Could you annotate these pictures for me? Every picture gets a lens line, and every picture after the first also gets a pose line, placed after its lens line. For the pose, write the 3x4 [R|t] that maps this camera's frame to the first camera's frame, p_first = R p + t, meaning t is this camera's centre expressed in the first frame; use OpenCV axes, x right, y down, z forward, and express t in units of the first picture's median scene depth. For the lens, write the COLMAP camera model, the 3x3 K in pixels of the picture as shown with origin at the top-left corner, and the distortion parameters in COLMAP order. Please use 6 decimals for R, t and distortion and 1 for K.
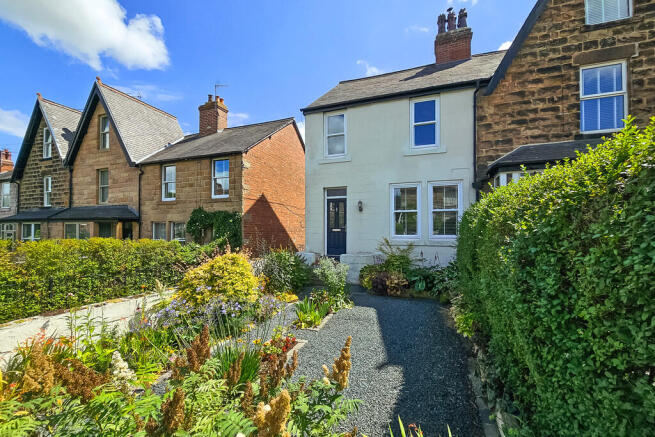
lens RADIAL K [[300.7, 0, 326.1], [0, 300.7, 219.7], [0, 0, 1]] dist [-0.000899, -0.006047]
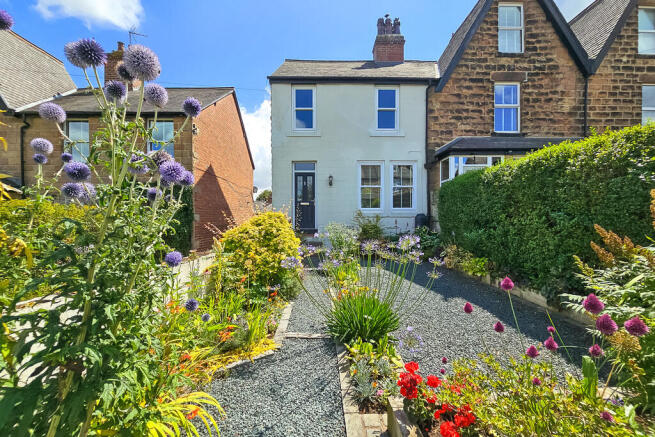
lens RADIAL K [[300.7, 0, 326.1], [0, 300.7, 219.7], [0, 0, 1]] dist [-0.000899, -0.006047]
pose [[0.913274, 0.001355, 0.407343, -0.360800], [-0.004694, 0.999963, 0.007197, 0.092739], [-0.407319, -0.008485, 0.913247, 0.063718]]
